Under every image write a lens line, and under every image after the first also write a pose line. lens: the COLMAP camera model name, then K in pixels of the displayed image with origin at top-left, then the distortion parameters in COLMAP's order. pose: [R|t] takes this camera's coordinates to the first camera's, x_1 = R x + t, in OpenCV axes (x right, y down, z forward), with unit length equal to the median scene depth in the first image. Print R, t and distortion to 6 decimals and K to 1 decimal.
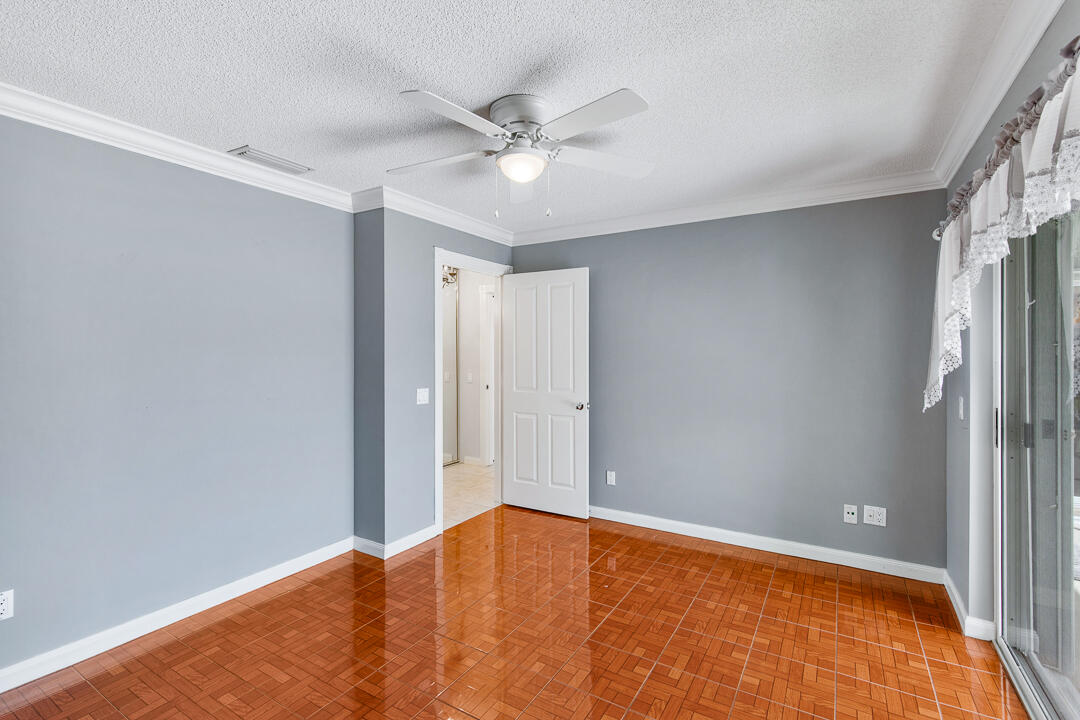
lens RADIAL K [[496.1, 0, 546.5], [0, 496.1, 352.5], [0, 0, 1]] dist [0.005795, -0.002016]
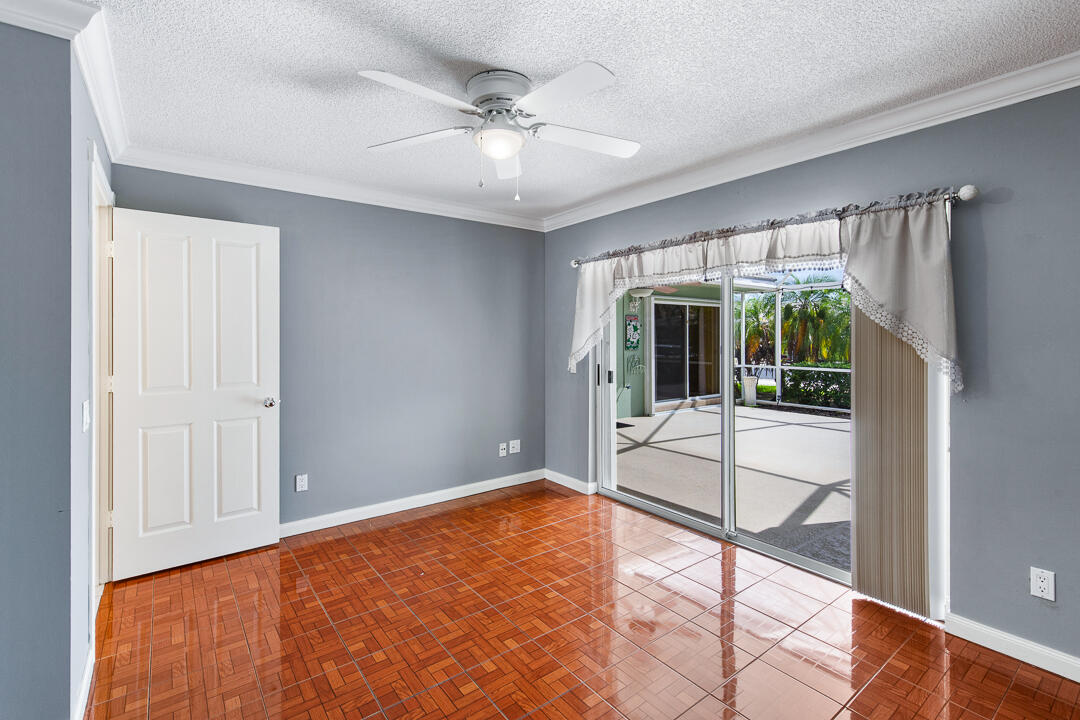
lens RADIAL K [[496.1, 0, 540.2], [0, 496.1, 339.5], [0, 0, 1]] dist [0.005795, -0.002016]
pose [[0.360412, -0.009704, 0.932743, -0.598037], [0.002385, 0.999952, 0.009482, 0.001924], [-0.932790, -0.001193, 0.360418, 0.370878]]
